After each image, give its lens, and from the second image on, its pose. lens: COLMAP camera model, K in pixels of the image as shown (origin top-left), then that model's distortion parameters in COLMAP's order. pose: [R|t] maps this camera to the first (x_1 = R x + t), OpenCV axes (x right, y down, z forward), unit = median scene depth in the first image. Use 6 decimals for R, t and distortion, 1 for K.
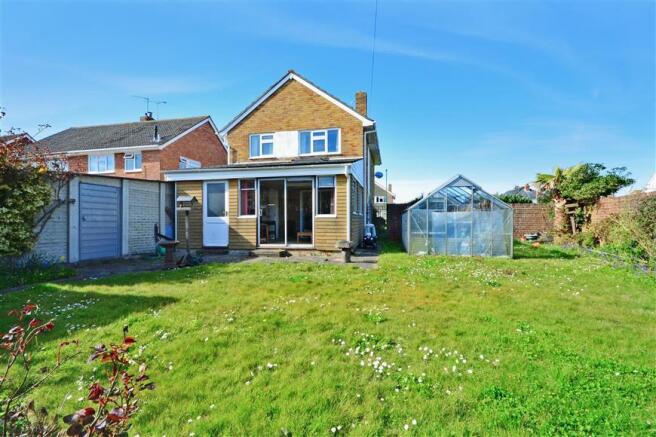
lens RADIAL K [[288.1, 0, 328.1], [0, 288.1, 218.7], [0, 0, 1]] dist [-0.008263, -0.001637]
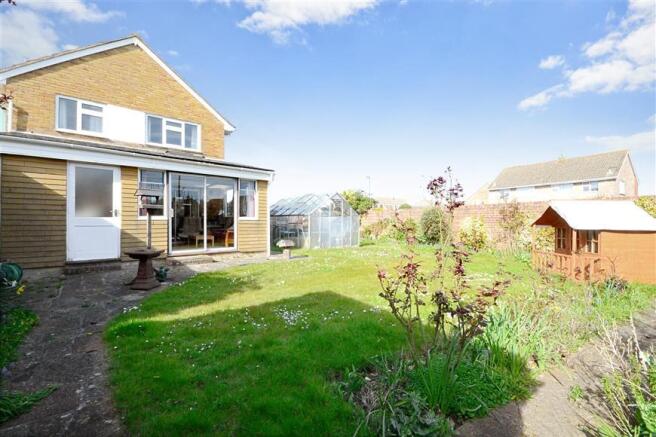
lens RADIAL K [[288.1, 0, 327.8], [0, 288.1, 220.8], [0, 0, 1]] dist [-0.008263, -0.001637]
pose [[0.594065, 0.006767, 0.804389, -0.461046], [-0.003152, 0.999977, -0.006085, 0.003119], [-0.804411, 0.001080, 0.594072, 0.108207]]
